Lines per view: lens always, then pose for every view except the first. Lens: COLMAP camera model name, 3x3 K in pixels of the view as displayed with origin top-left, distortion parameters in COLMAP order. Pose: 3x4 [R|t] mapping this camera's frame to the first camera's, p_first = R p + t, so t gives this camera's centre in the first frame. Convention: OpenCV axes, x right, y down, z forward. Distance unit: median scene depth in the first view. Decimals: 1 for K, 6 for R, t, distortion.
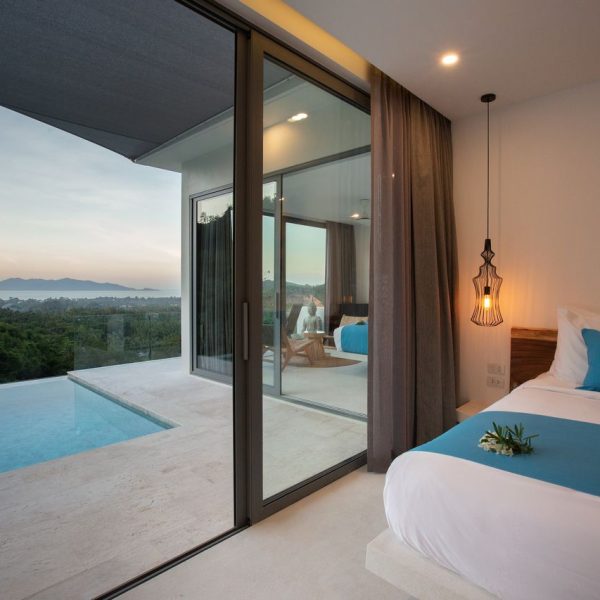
lens RADIAL K [[412.1, 0, 298.2], [0, 412.1, 299.8], [0, 0, 1]] dist [-0.056233, 0.023398]
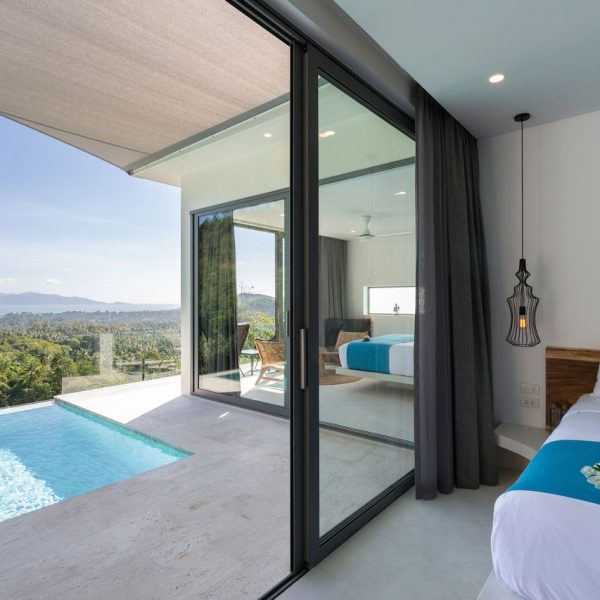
lens RADIAL K [[410.7, 0, 300.0], [0, 410.7, 300.0], [0, 0, 1]] dist [0.004694, -0.001194]
pose [[0.998031, -0.005882, 0.062446, -0.140537], [0.007772, 0.999518, -0.030065, -0.022790], [-0.062239, 0.030491, 0.997595, 0.033892]]
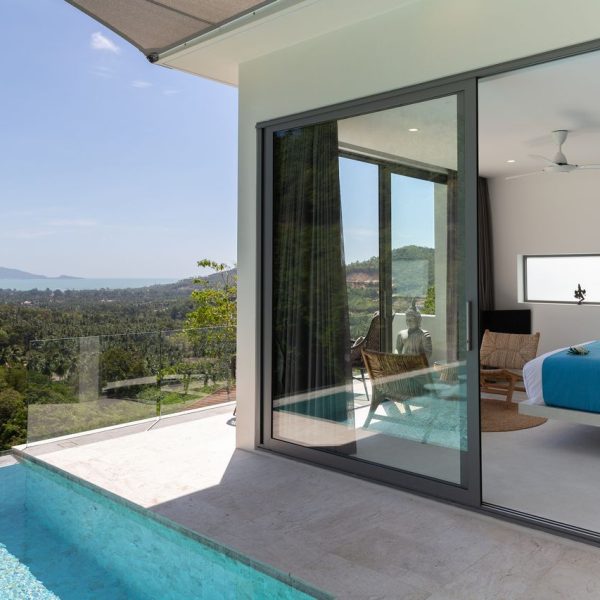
lens RADIAL K [[612.8, 0, 312.3], [0, 612.8, 244.2], [0, 0, 1]] dist [0.010964, 0.002170]
pose [[0.999576, -0.000225, 0.029113, -0.452912], [0.002513, 0.996906, -0.078565, -0.047688], [-0.029006, 0.078604, 0.996484, 0.379702]]
